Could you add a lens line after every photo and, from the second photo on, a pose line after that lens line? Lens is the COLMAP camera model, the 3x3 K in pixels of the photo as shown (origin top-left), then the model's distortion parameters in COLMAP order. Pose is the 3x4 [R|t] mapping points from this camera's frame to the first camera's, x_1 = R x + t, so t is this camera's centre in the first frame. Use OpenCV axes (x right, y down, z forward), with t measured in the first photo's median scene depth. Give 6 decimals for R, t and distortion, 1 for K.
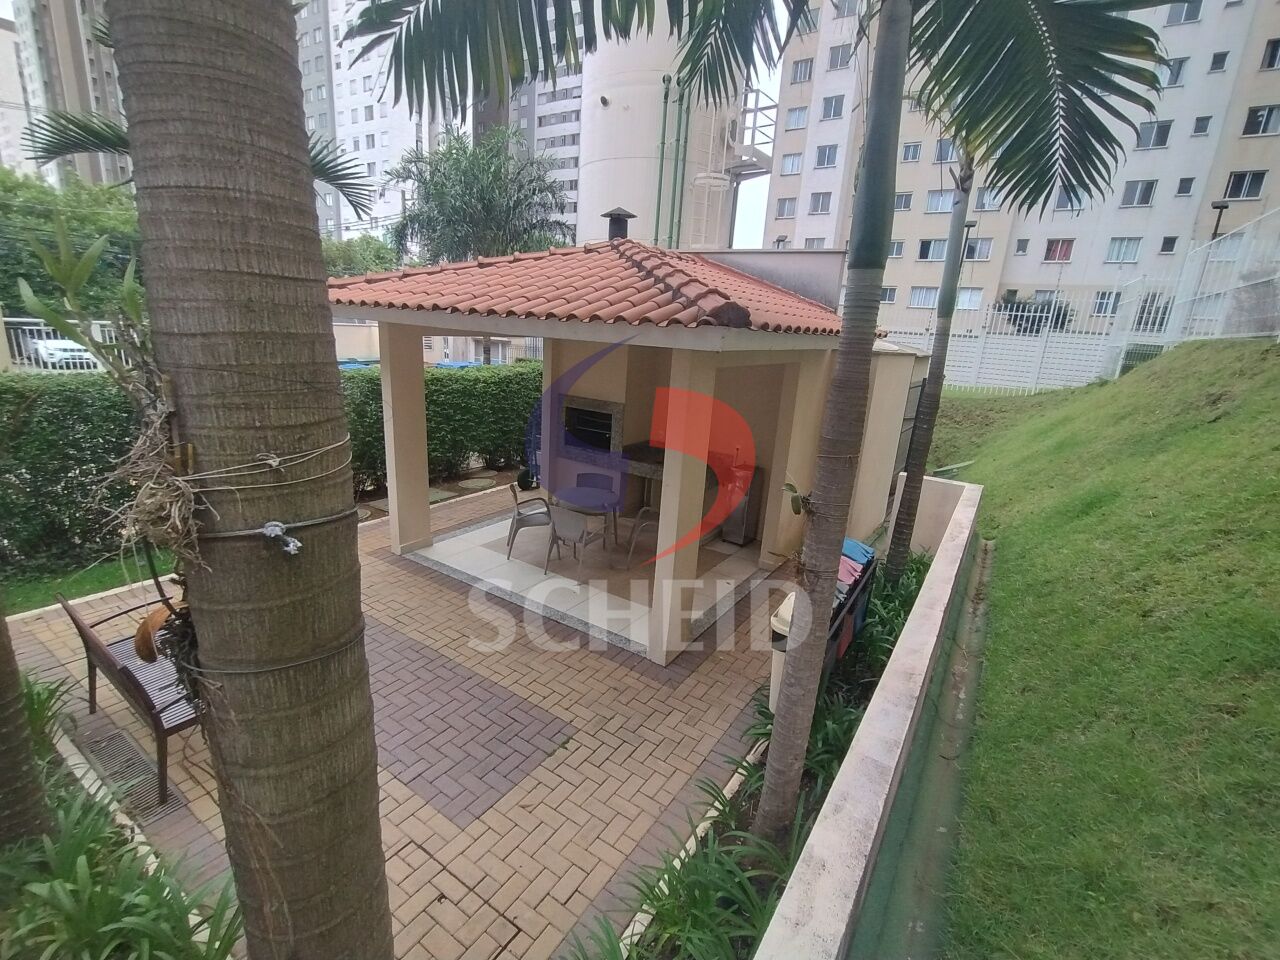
lens RADIAL K [[581.6, 0, 640.0], [0, 581.6, 480.0], [0, 0, 1]] dist [-0.003360, 0.001126]
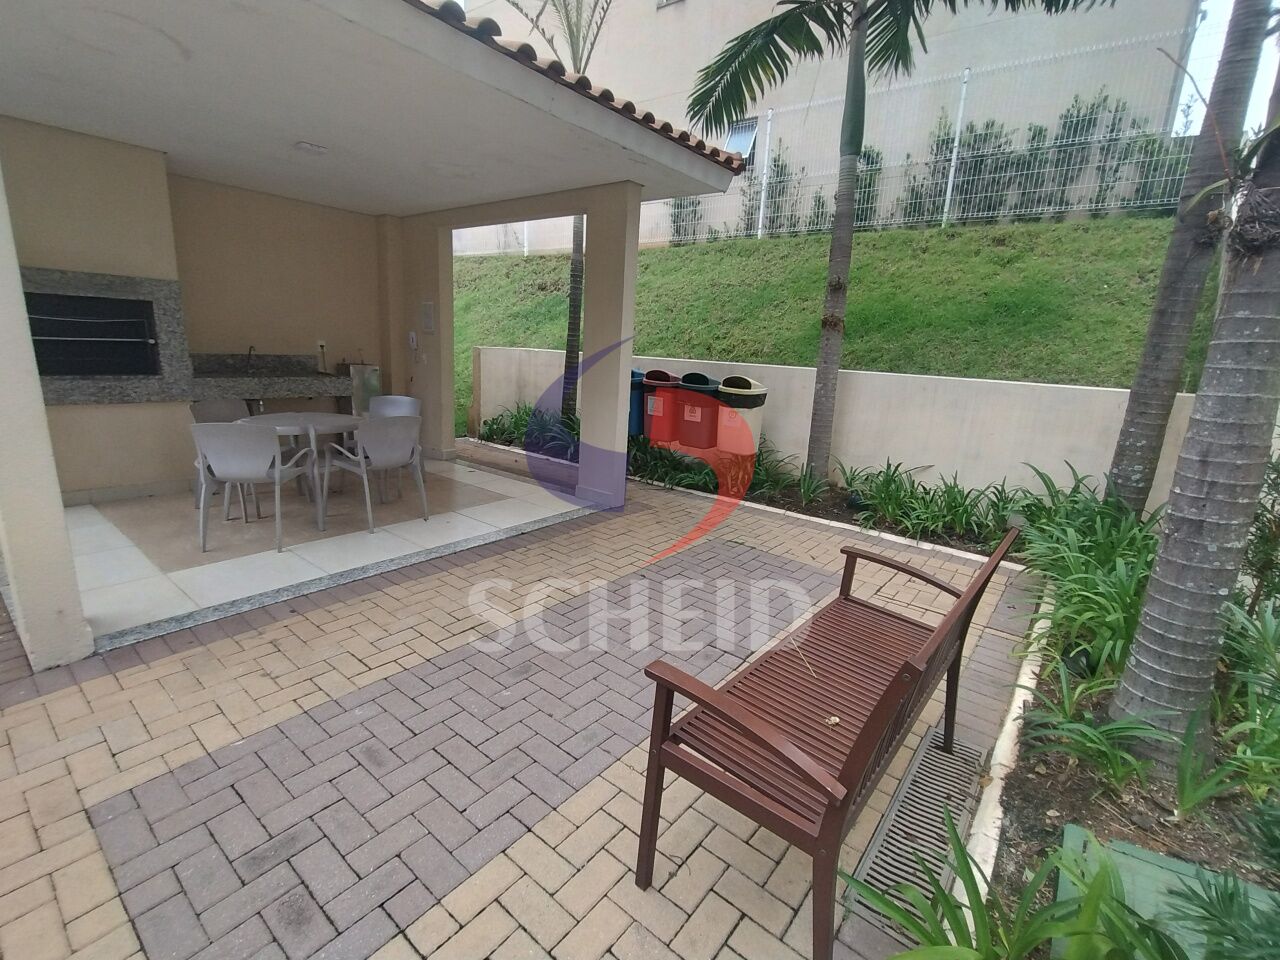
lens RADIAL K [[581.6, 0, 640.0], [0, 581.6, 480.0], [0, 0, 1]] dist [-0.003360, 0.001126]
pose [[0.101134, -0.289101, 0.951942, -0.584393], [0.215012, 0.940586, 0.262809, 0.002510], [-0.971361, 0.178100, 0.157285, 0.488414]]
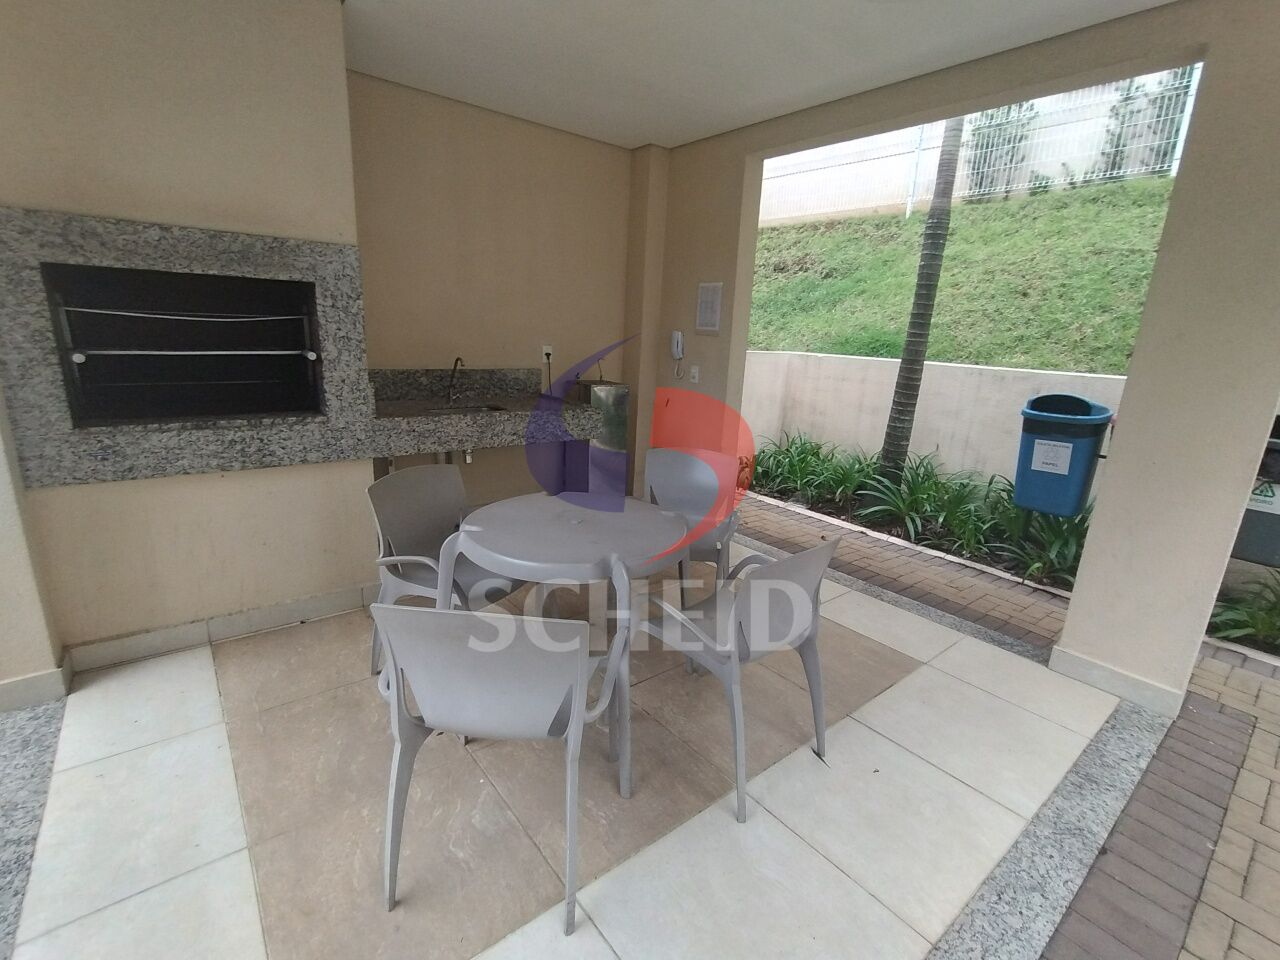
lens RADIAL K [[581.6, 0, 640.0], [0, 581.6, 480.0], [0, 0, 1]] dist [-0.003360, 0.001126]
pose [[0.311048, -0.292122, 0.904386, -0.303981], [0.222569, 0.947518, 0.229506, -0.047275], [-0.923965, 0.129901, 0.359741, 0.746696]]
